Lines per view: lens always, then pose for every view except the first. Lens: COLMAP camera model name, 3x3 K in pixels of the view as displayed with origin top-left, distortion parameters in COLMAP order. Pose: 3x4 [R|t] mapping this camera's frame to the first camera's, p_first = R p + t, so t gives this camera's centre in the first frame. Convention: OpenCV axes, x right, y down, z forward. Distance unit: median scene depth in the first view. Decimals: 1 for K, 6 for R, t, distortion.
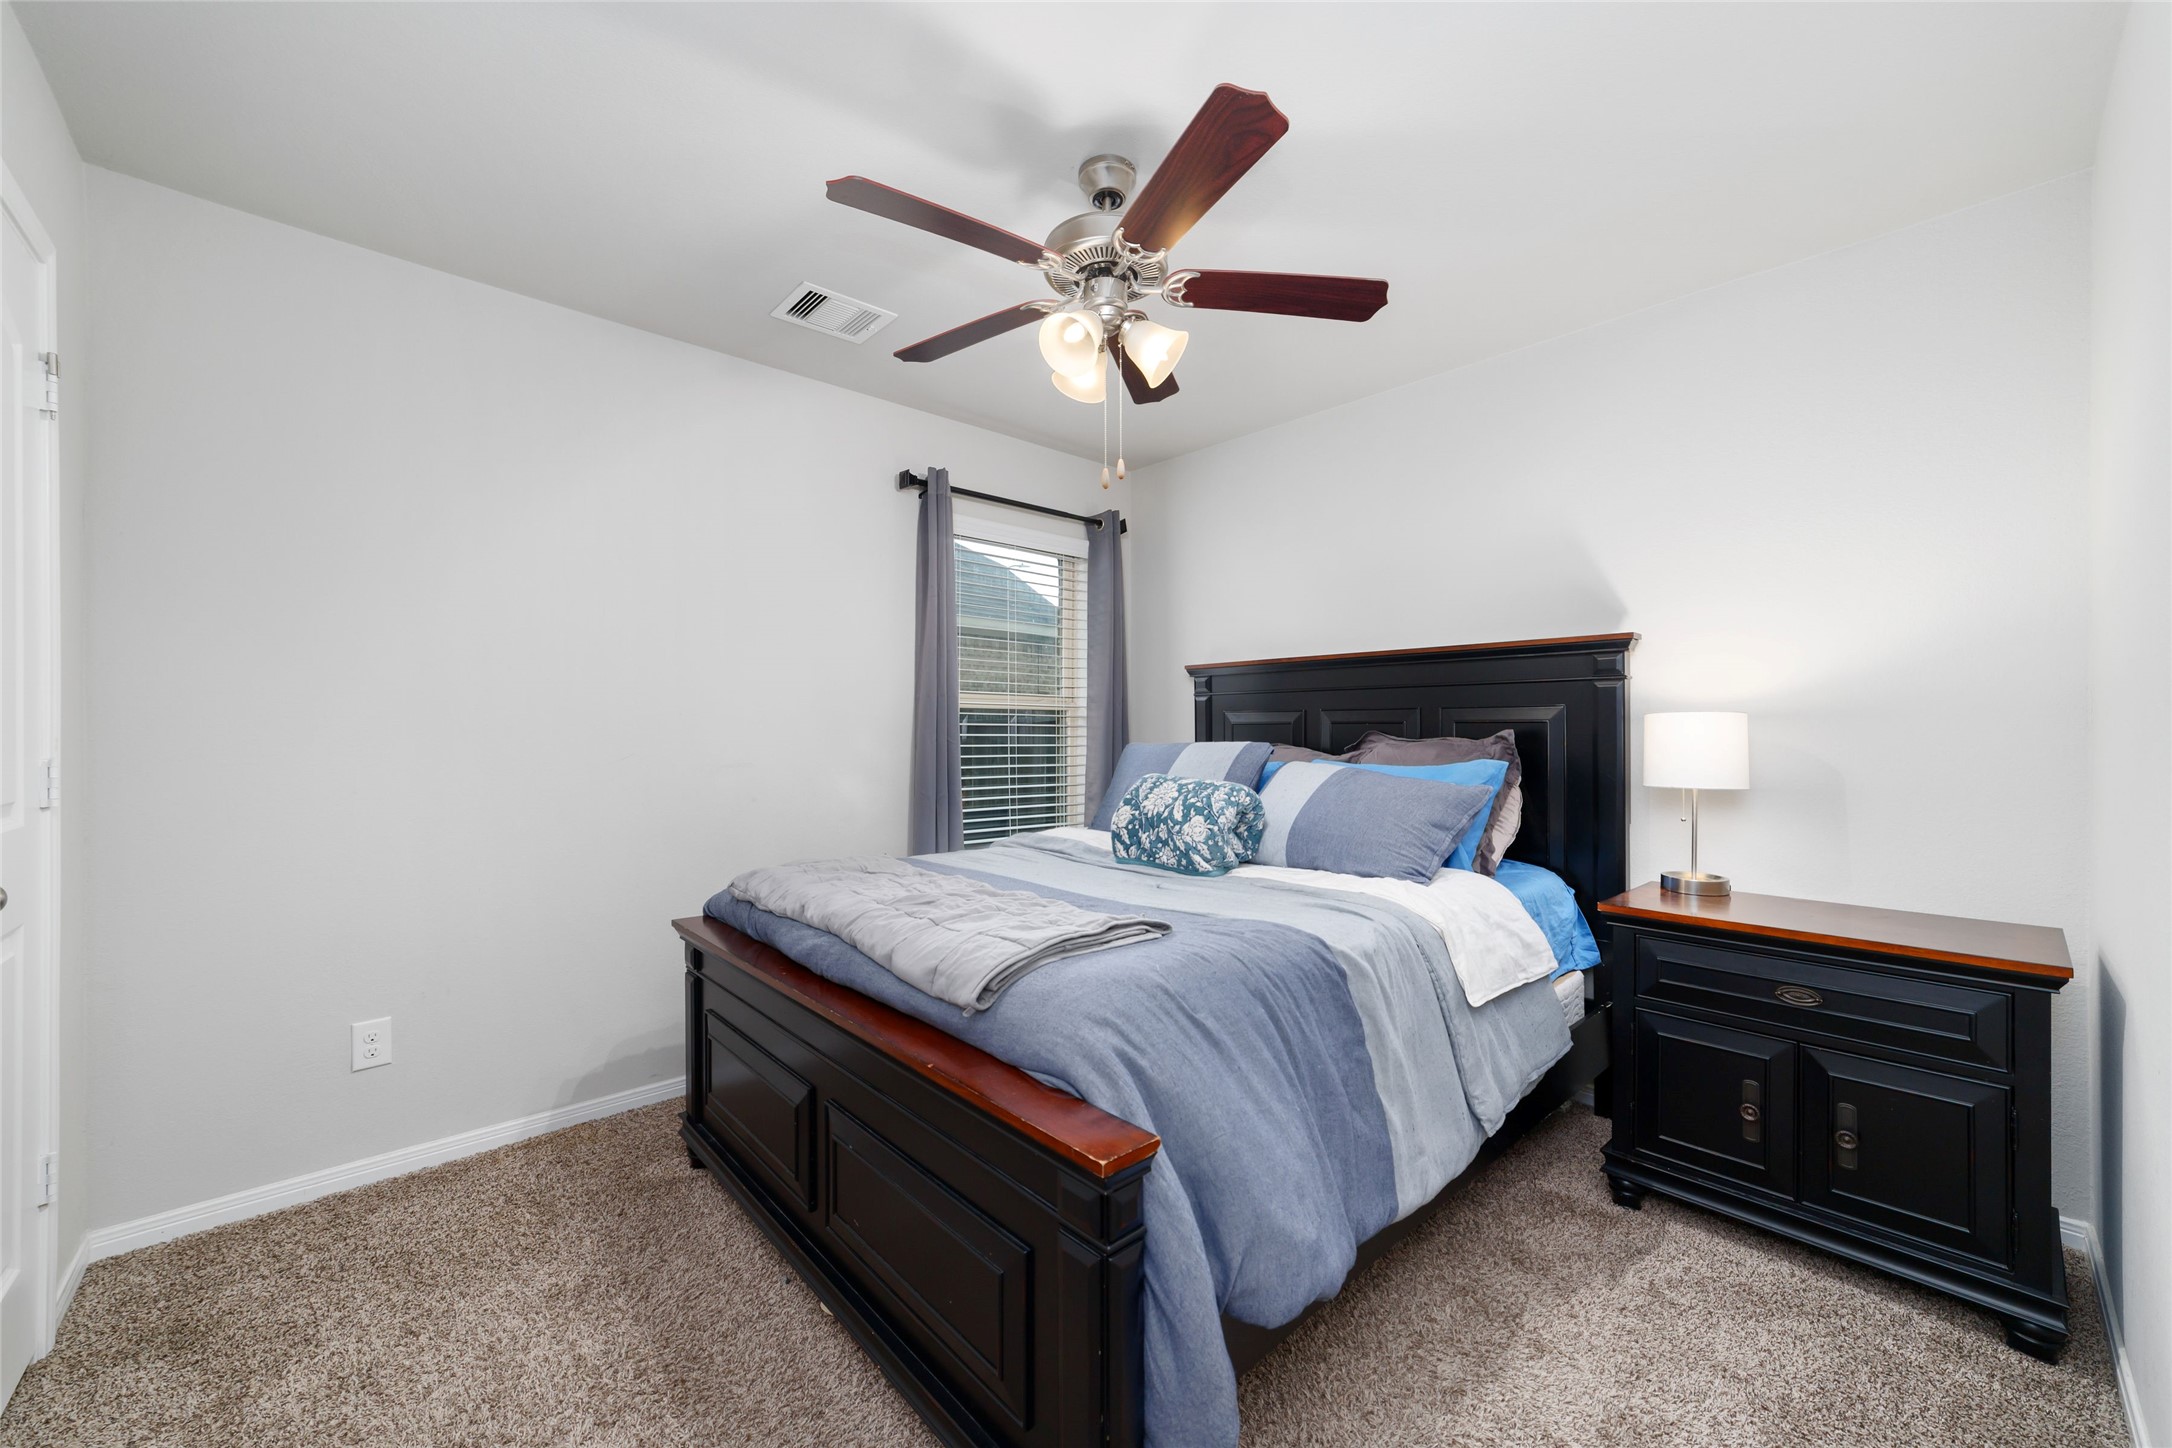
lens RADIAL K [[835.1, 0, 1079.7], [0, 835.1, 725.5], [0, 0, 1]] dist [-0.000234, 0.000104]
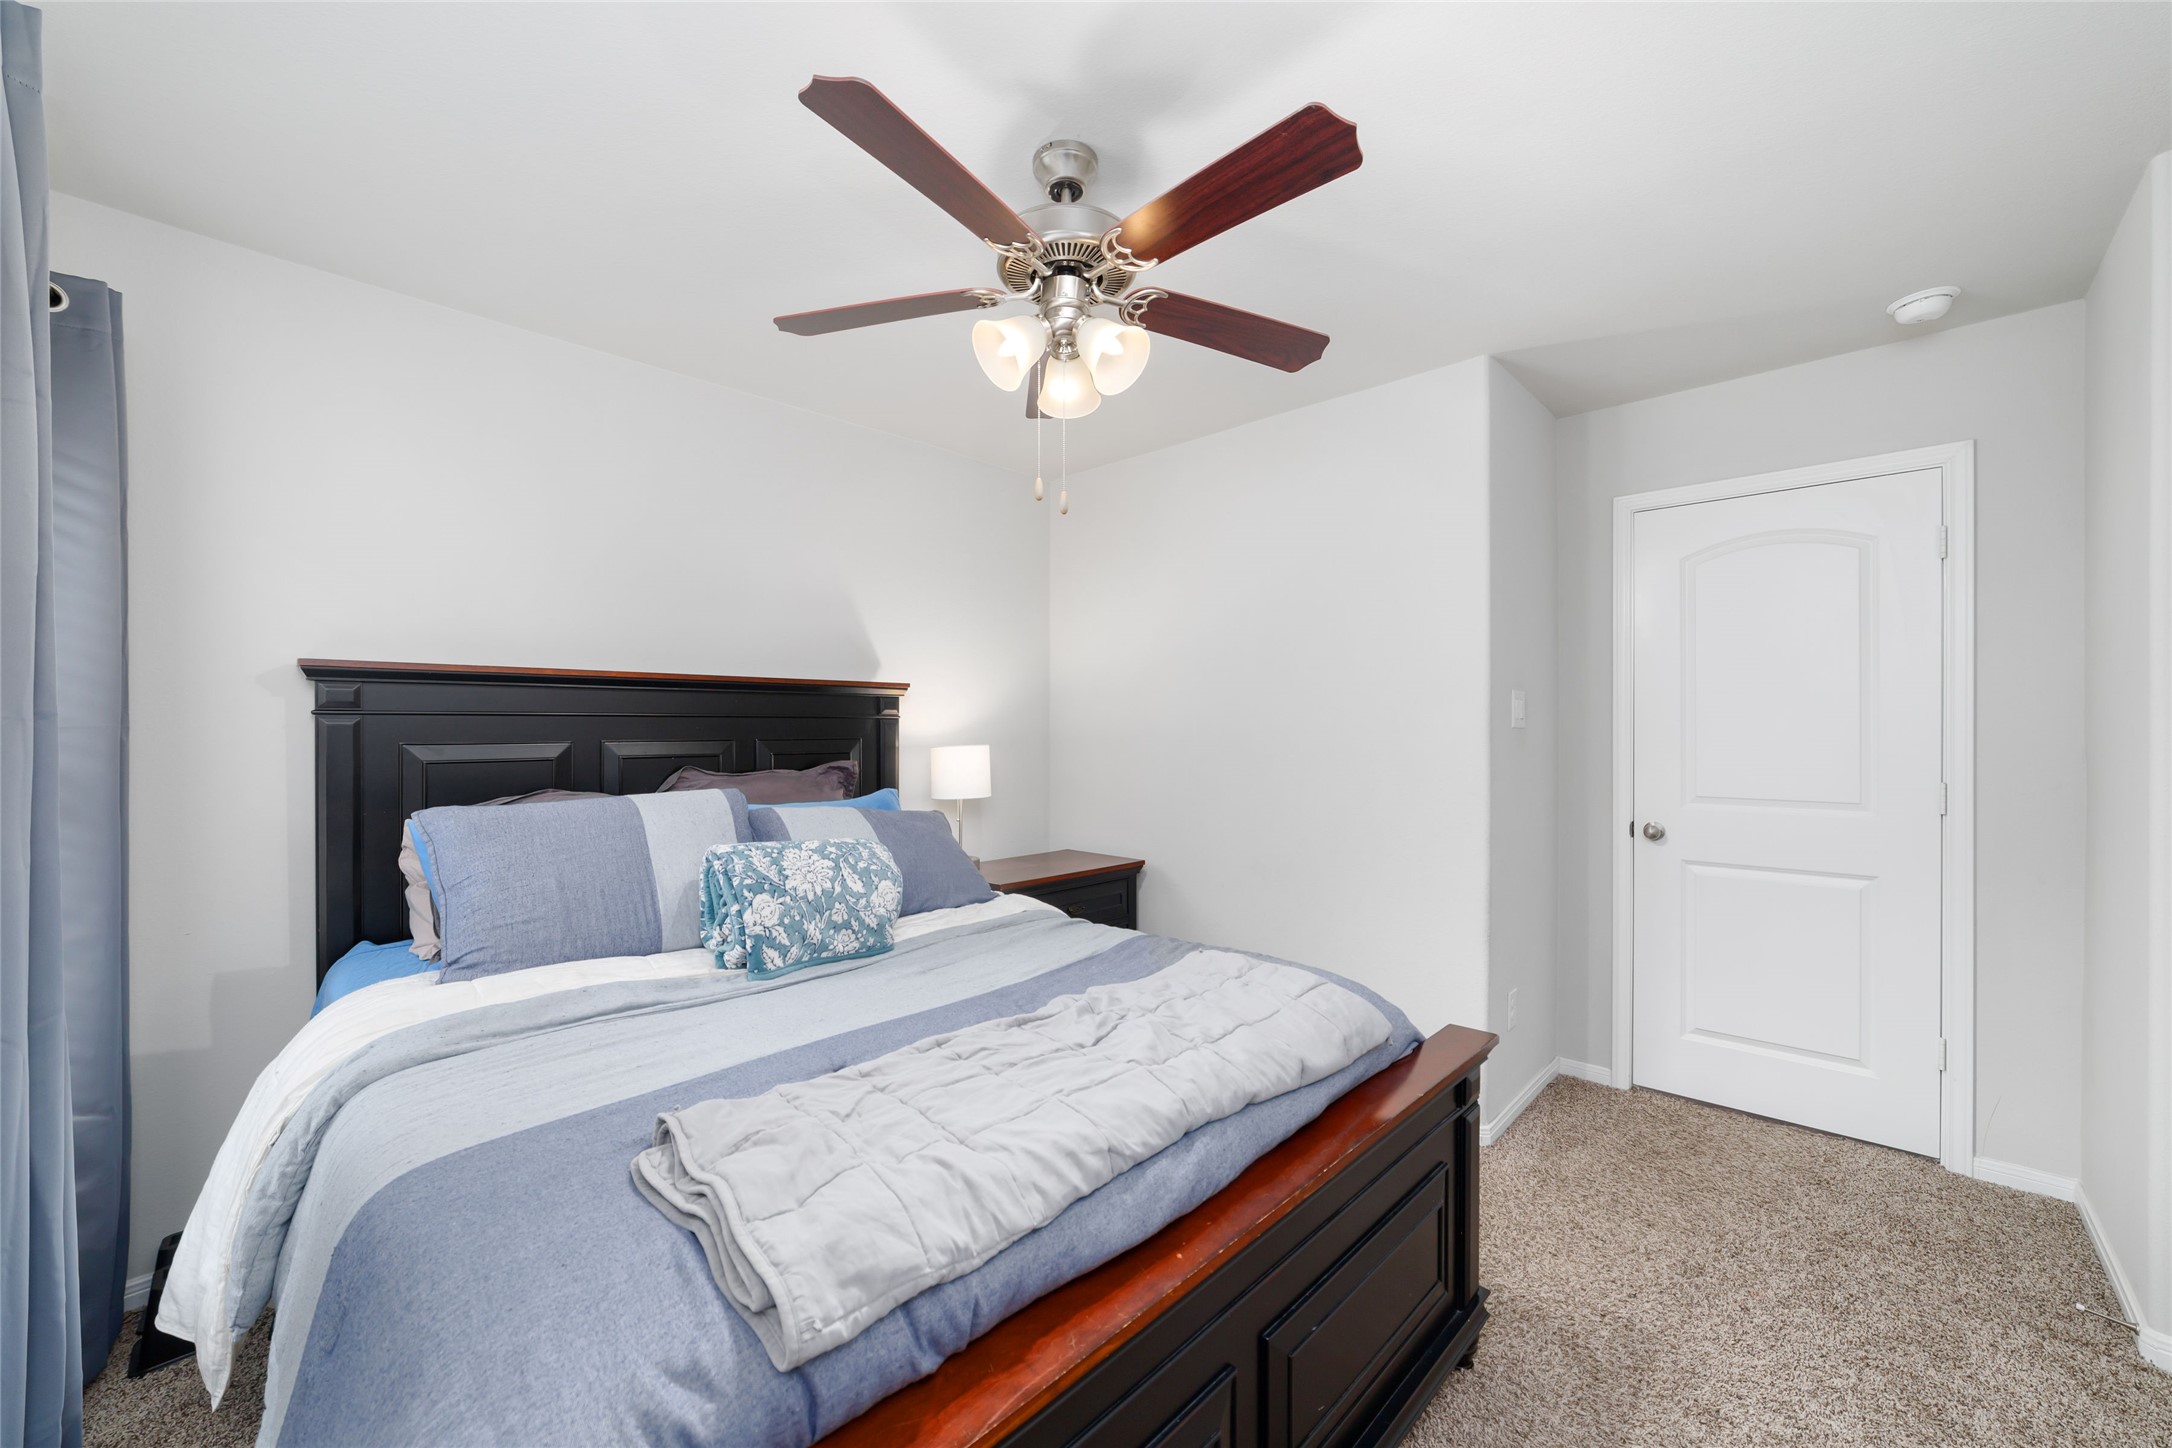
lens RADIAL K [[835.1, 0, 1079.7], [0, 835.1, 725.5], [0, 0, 1]] dist [-0.000234, 0.000104]
pose [[-0.059856, 0.002462, 0.998204, -0.684010], [-0.005397, 0.999982, -0.002790, -0.044793], [-0.998192, -0.005554, -0.059842, 0.824836]]
